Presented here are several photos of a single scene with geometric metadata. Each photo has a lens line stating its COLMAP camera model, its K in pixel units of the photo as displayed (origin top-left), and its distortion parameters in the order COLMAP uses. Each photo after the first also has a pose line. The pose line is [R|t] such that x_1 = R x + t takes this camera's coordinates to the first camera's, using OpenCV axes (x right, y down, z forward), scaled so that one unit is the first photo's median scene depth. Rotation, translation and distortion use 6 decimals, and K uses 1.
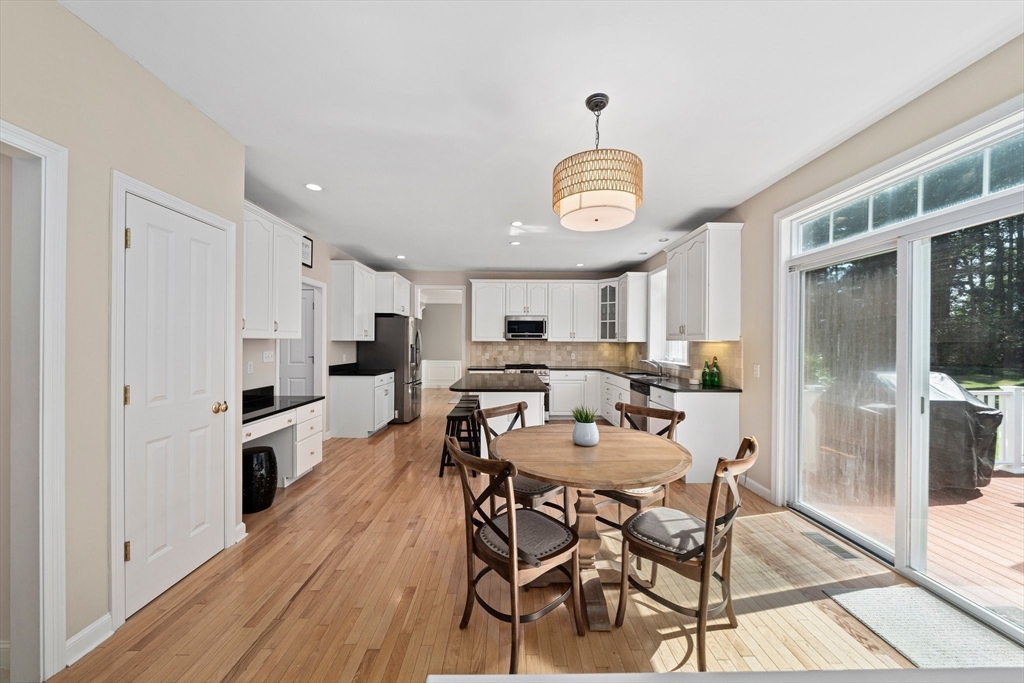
lens RADIAL K [[358.0, 0, 516.3], [0, 358.0, 340.0], [0, 0, 1]] dist [-0.000471, 0.000015]
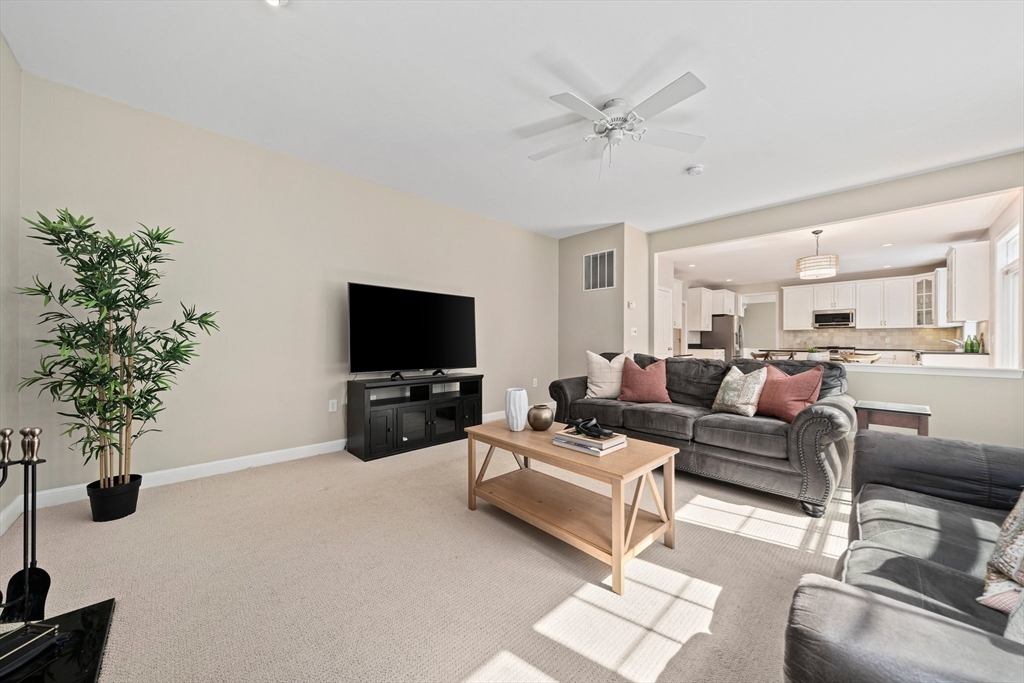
lens RADIAL K [[358.0, 0, 516.3], [0, 358.0, 340.0], [0, 0, 1]] dist [-0.000471, 0.000015]
pose [[0.675117, -0.006375, -0.737683, 0.213864], [0.005591, 0.999978, -0.003525, 0.043155], [0.737689, -0.001745, 0.675138, -0.768796]]
